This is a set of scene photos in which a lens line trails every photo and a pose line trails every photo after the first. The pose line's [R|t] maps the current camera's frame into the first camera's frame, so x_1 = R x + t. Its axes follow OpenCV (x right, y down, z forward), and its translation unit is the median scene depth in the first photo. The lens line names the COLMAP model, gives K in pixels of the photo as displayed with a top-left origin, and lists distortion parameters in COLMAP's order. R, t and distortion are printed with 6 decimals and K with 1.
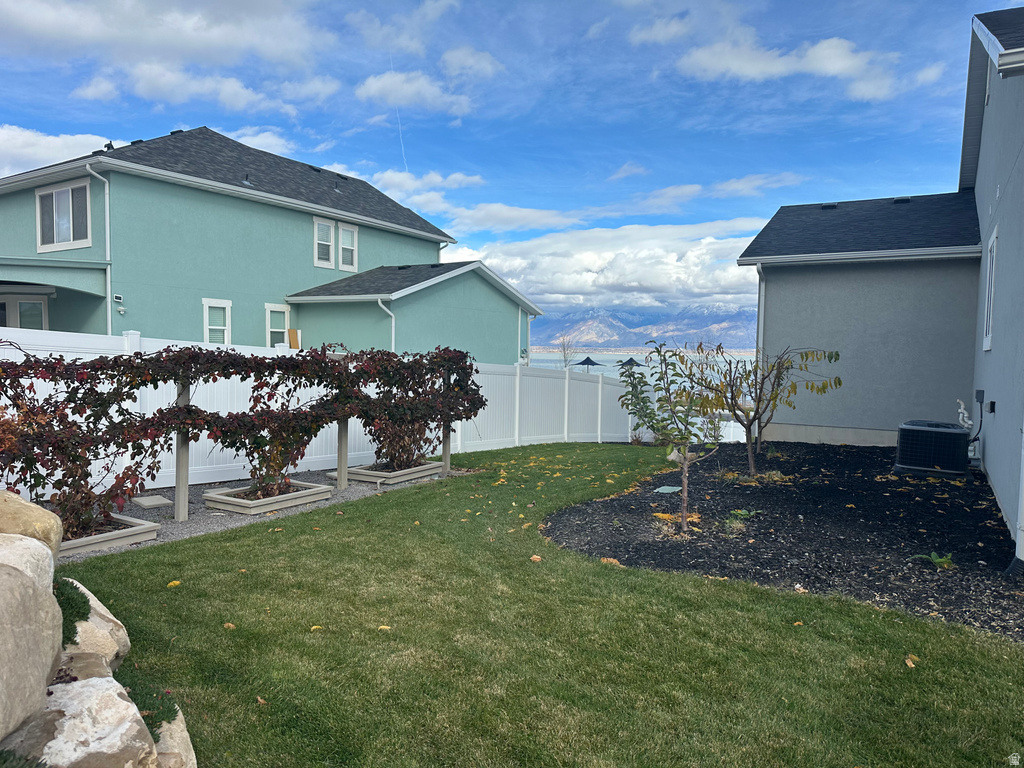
lens RADIAL K [[734.2, 0, 512.0], [0, 734.2, 384.0], [0, 0, 1]] dist [0.054158, -0.056273]
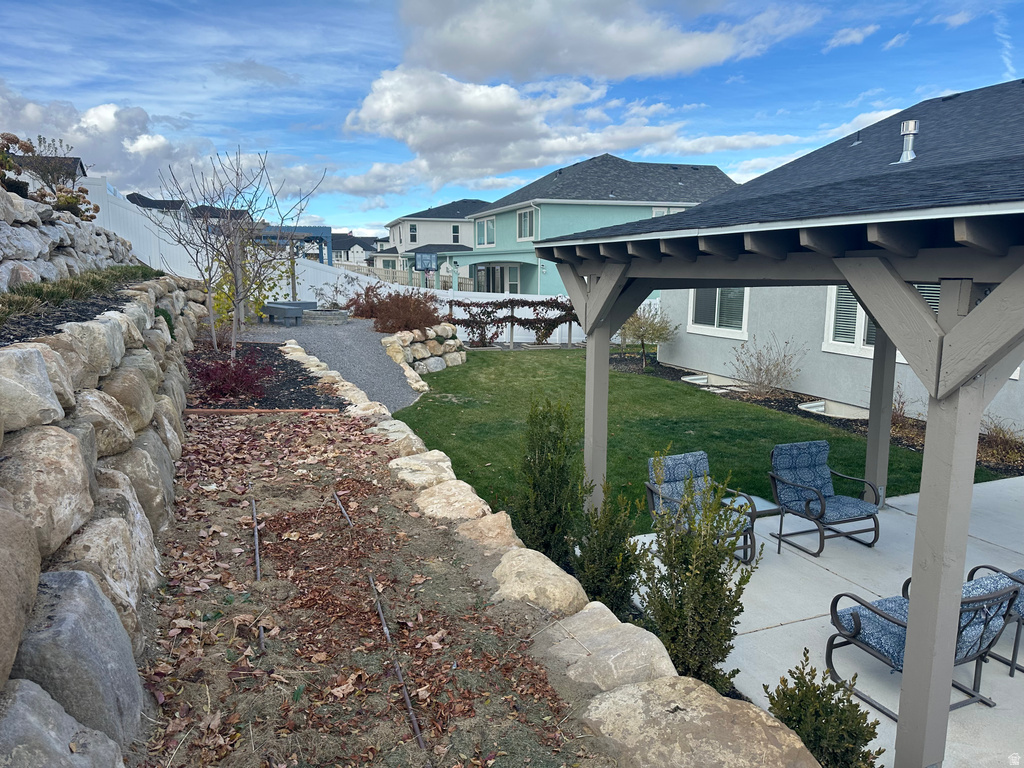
lens RADIAL K [[734.2, 0, 512.0], [0, 734.2, 384.0], [0, 0, 1]] dist [0.054158, -0.056273]
pose [[0.792297, 0.087377, -0.603847, 1.640556], [-0.022418, 0.993193, 0.114302, -0.043513], [0.609724, -0.077024, 0.788863, -1.713251]]
